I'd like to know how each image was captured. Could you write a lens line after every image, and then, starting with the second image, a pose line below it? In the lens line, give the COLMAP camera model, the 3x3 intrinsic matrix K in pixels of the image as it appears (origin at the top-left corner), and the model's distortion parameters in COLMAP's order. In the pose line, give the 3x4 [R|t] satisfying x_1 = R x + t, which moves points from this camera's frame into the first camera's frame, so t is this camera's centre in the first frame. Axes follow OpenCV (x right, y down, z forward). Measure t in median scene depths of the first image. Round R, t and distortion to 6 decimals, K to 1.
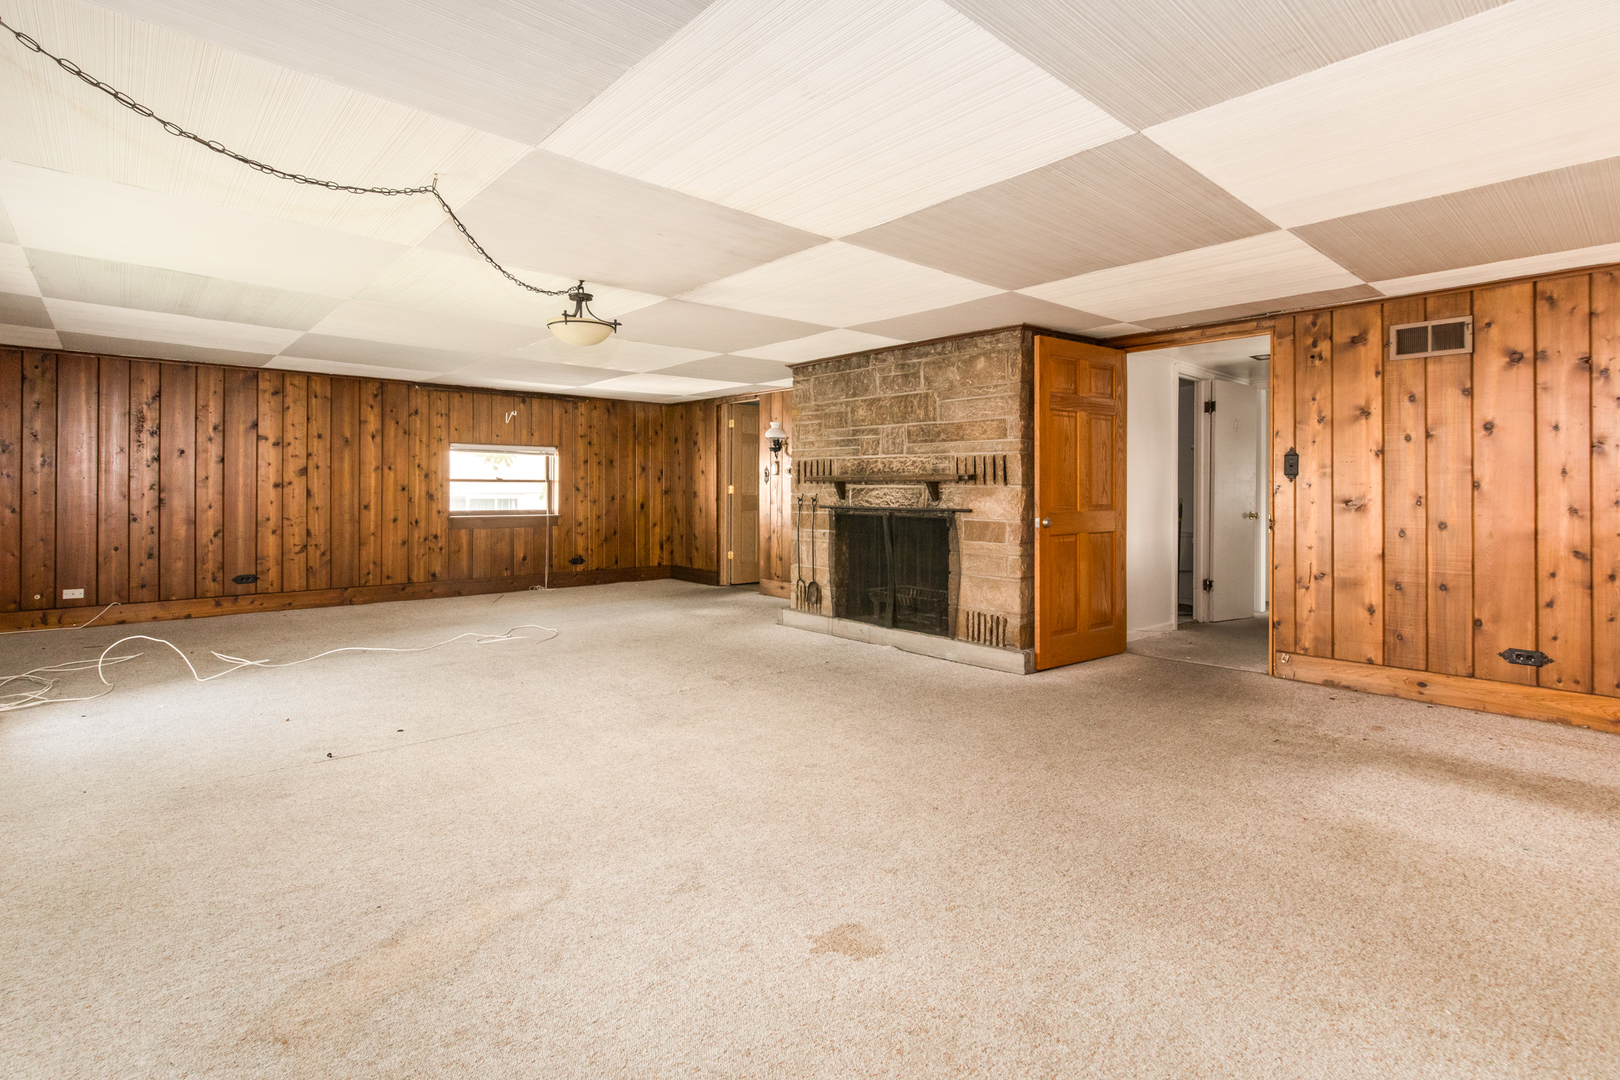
lens RADIAL K [[787.6, 0, 827.3], [0, 787.6, 489.9], [0, 0, 1]] dist [0.001657, 0.001488]
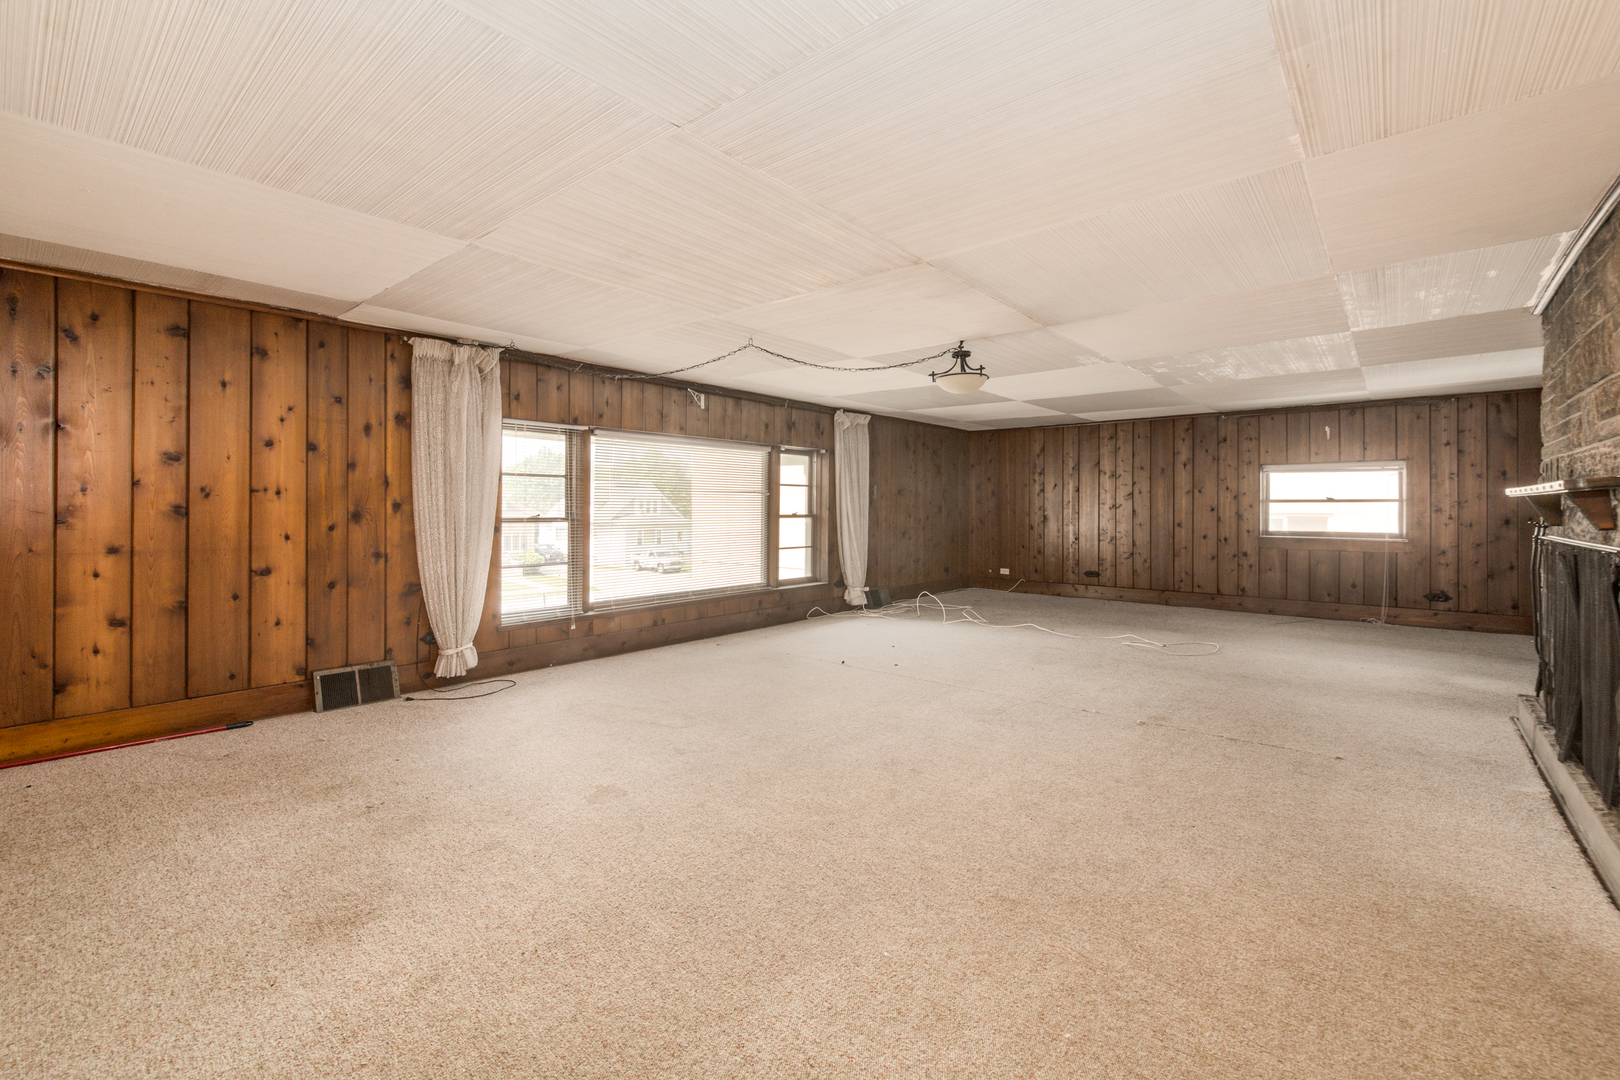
lens RADIAL K [[694.3, 0, 819.8], [0, 694.3, 505.9], [0, 0, 1]] dist [-0.001999, 0.000158]
pose [[0.122503, -0.006639, -0.992446, 0.402092], [-0.001180, 0.999976, -0.006835, 0.001272], [0.992467, 0.002008, 0.122492, 0.344801]]
